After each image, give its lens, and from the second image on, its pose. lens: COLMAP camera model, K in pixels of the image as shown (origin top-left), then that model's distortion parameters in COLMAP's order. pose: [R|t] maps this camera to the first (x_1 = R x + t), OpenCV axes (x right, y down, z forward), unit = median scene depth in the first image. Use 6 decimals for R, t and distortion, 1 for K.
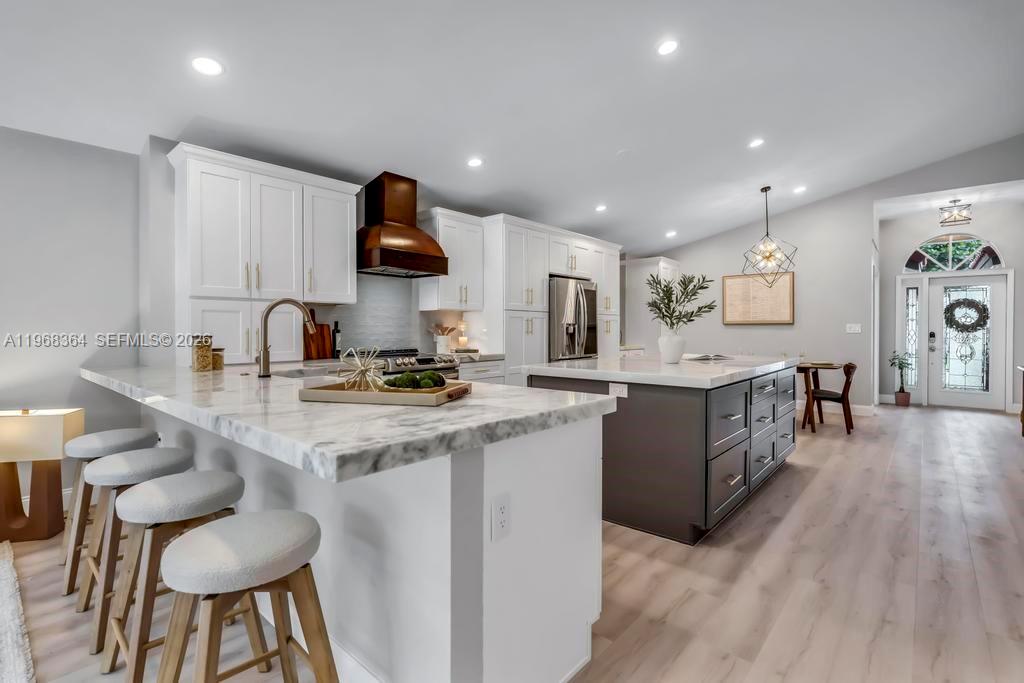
lens RADIAL K [[477.7, 0, 514.6], [0, 477.7, 335.3], [0, 0, 1]] dist [-0.024892, 0.004409]
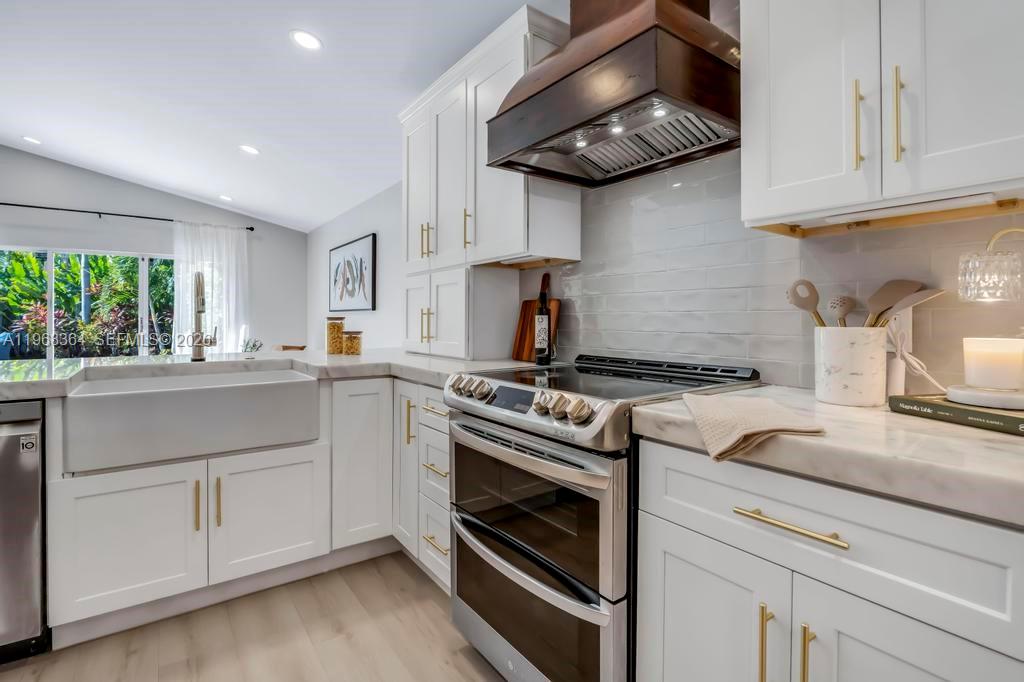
lens RADIAL K [[477.7, 0, 518.0], [0, 477.7, 320.4], [0, 0, 1]] dist [-0.024892, 0.004409]
pose [[-0.207121, -0.001070, -0.978315, 0.077354], [-0.016464, 0.999862, 0.002392, -0.000194], [0.978177, 0.016602, -0.207110, 0.602094]]
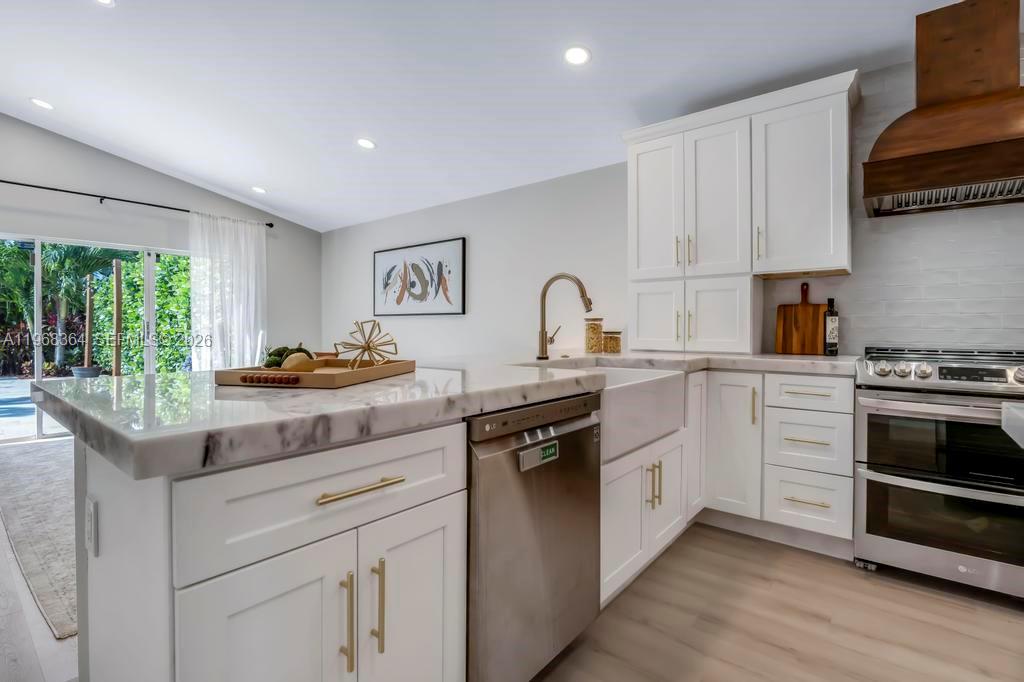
lens RADIAL K [[477.7, 0, 508.4], [0, 477.7, 330.8], [0, 0, 1]] dist [-0.024892, 0.004409]
pose [[0.037472, 0.003951, -0.999290, 0.138719], [-0.015218, 0.999878, 0.003383, 0.010523], [0.999182, 0.015081, 0.037527, 0.300967]]
